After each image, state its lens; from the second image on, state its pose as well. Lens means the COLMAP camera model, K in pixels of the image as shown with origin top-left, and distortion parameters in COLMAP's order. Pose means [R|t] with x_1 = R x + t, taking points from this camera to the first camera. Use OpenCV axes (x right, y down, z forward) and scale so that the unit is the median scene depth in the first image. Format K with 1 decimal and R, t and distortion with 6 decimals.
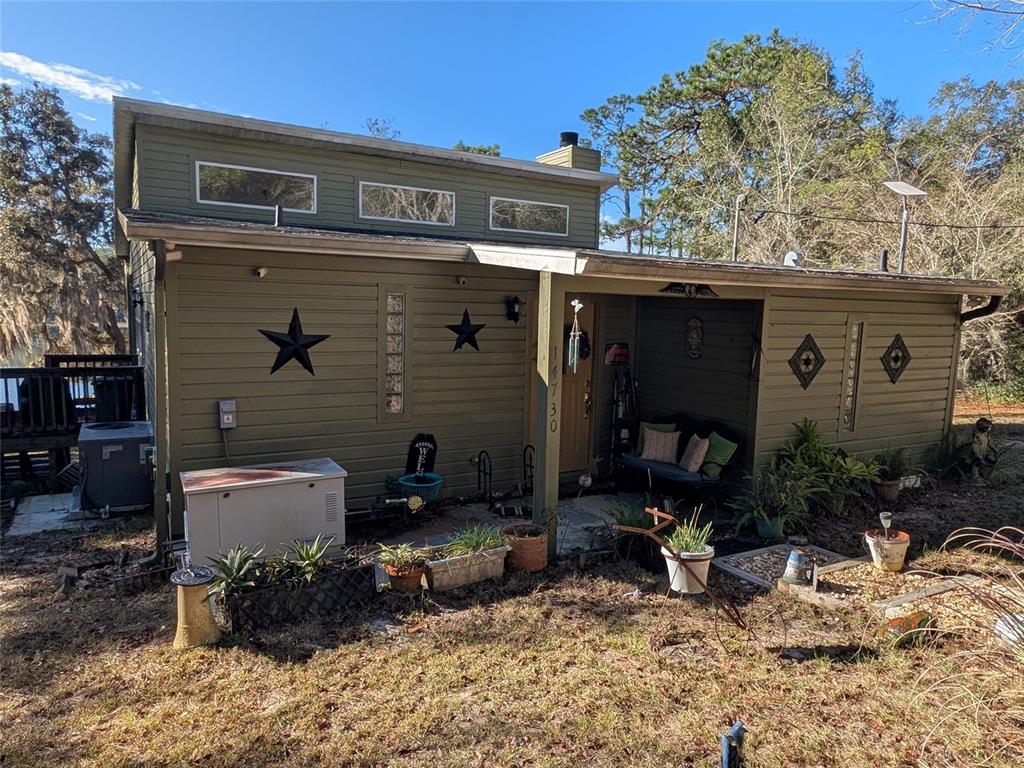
lens RADIAL K [[382.4, 0, 517.5], [0, 382.4, 373.5], [0, 0, 1]] dist [0.006976, -0.002964]
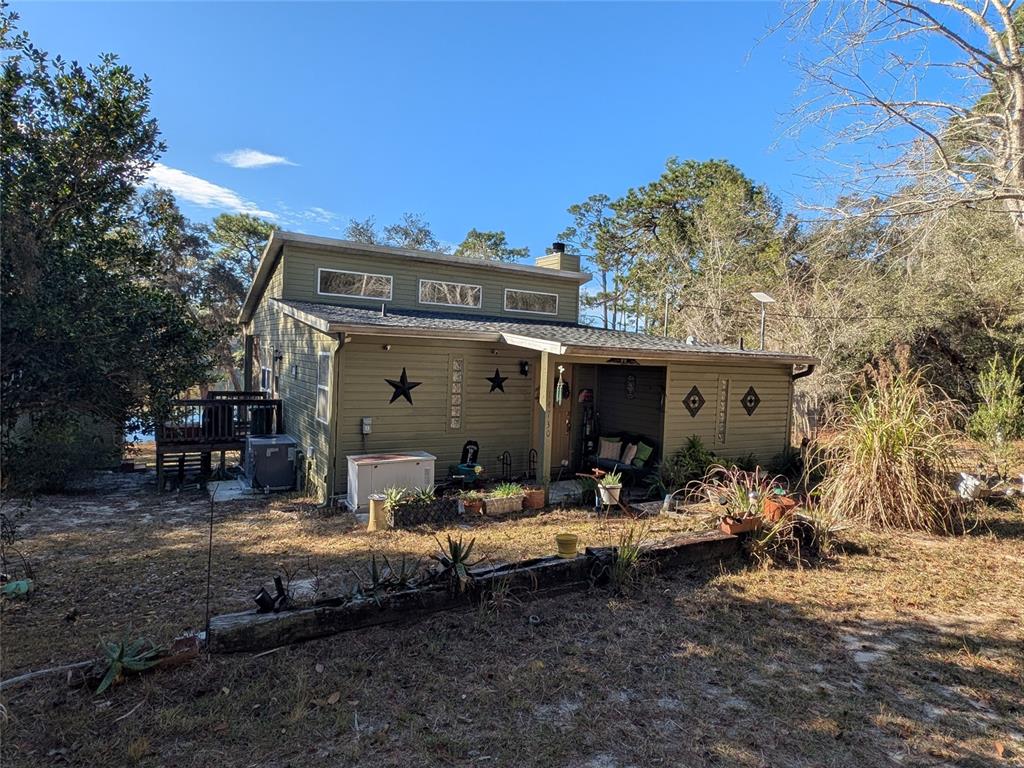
lens RADIAL K [[382.4, 0, 511.7], [0, 382.4, 393.9], [0, 0, 1]] dist [0.006976, -0.002964]
pose [[0.999803, 0.014917, 0.013105, -0.089352], [-0.014157, 0.998312, -0.056333, 0.042019], [-0.013923, 0.056136, 0.998326, -0.702119]]
